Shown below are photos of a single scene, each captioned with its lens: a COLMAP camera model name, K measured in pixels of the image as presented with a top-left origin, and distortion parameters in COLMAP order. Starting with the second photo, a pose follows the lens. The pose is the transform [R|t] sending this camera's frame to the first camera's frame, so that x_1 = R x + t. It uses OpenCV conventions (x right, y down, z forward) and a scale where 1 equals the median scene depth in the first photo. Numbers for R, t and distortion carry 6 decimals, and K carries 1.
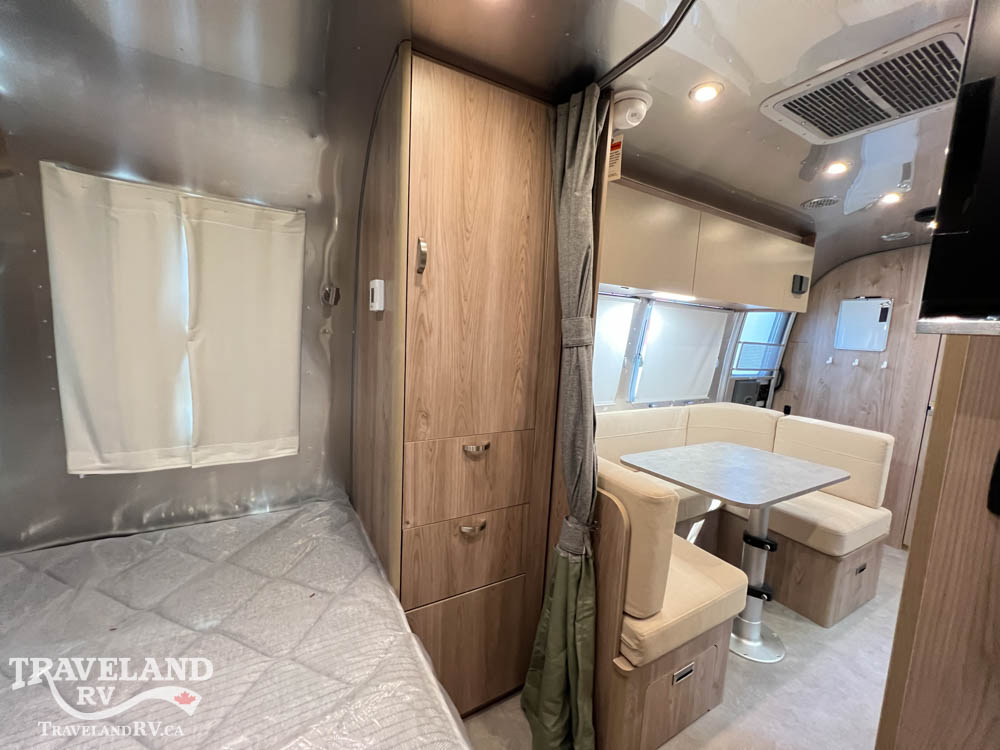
lens RADIAL K [[398.8, 0, 498.6], [0, 398.8, 374.0], [0, 0, 1]] dist [-0.000222, 0.000198]
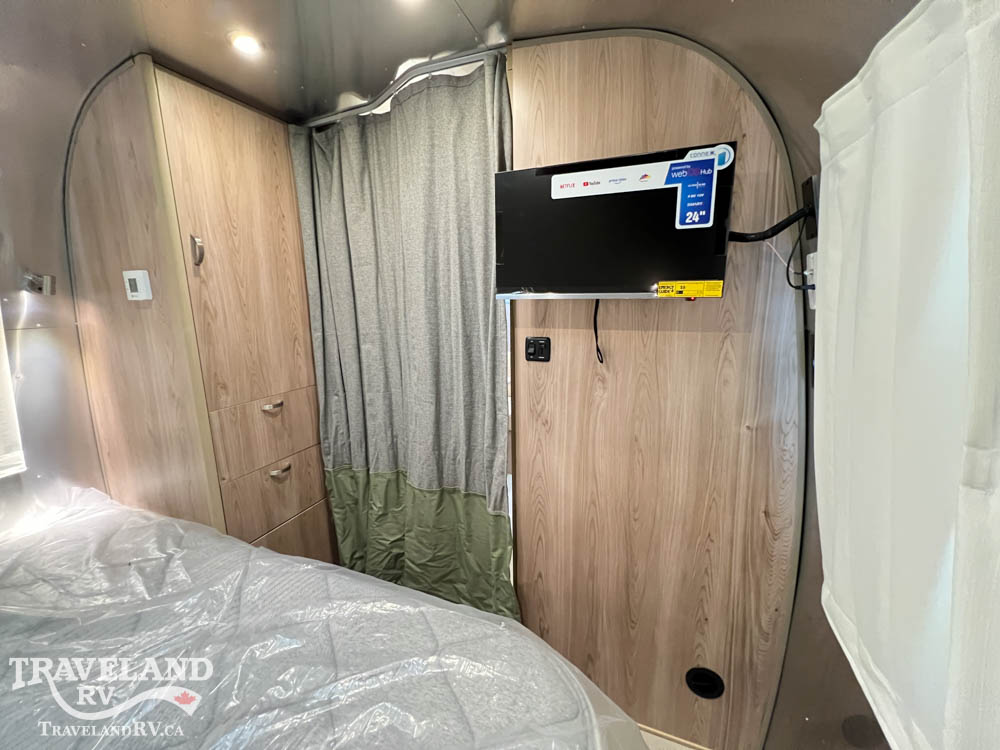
lens RADIAL K [[398.8, 0, 498.6], [0, 398.8, 374.0], [0, 0, 1]] dist [-0.000222, 0.000198]
pose [[0.785300, -0.176200, 0.593513, -0.206266], [0.124505, 0.984007, 0.127392, 0.015345], [-0.606468, -0.026146, 0.794678, -0.376080]]
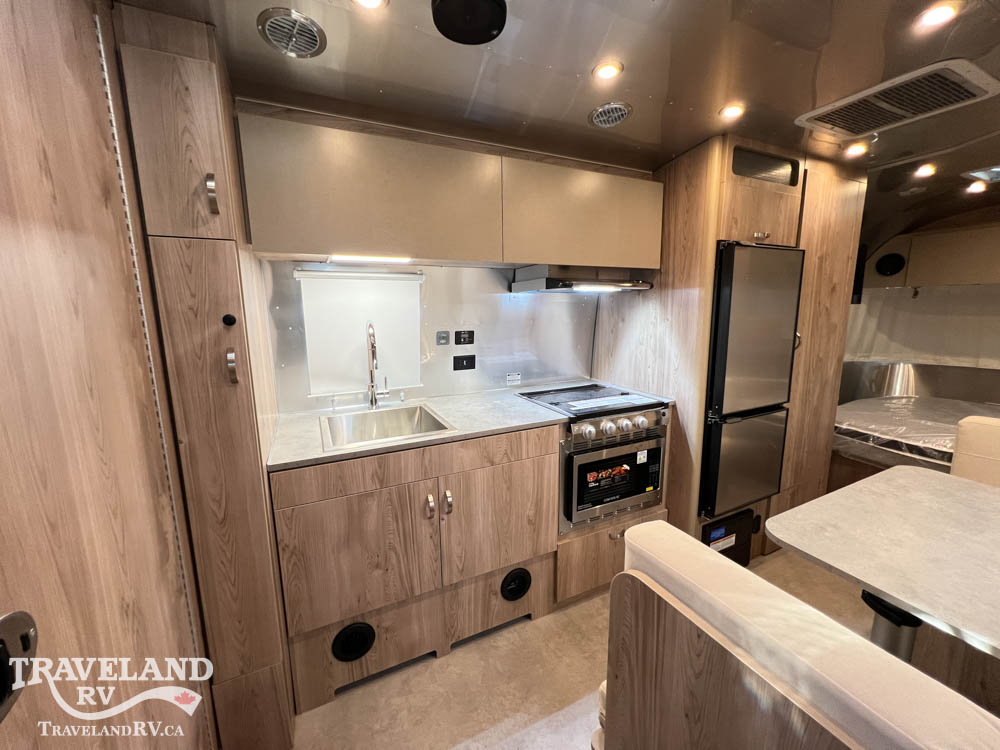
lens RADIAL K [[398.8, 0, 498.6], [0, 398.8, 374.0], [0, 0, 1]] dist [-0.000222, 0.000198]
pose [[-0.996754, -0.052220, 0.061277, 1.739183], [-0.033636, 0.961613, 0.272342, -0.156768], [-0.073147, 0.269396, -0.960247, 2.136386]]
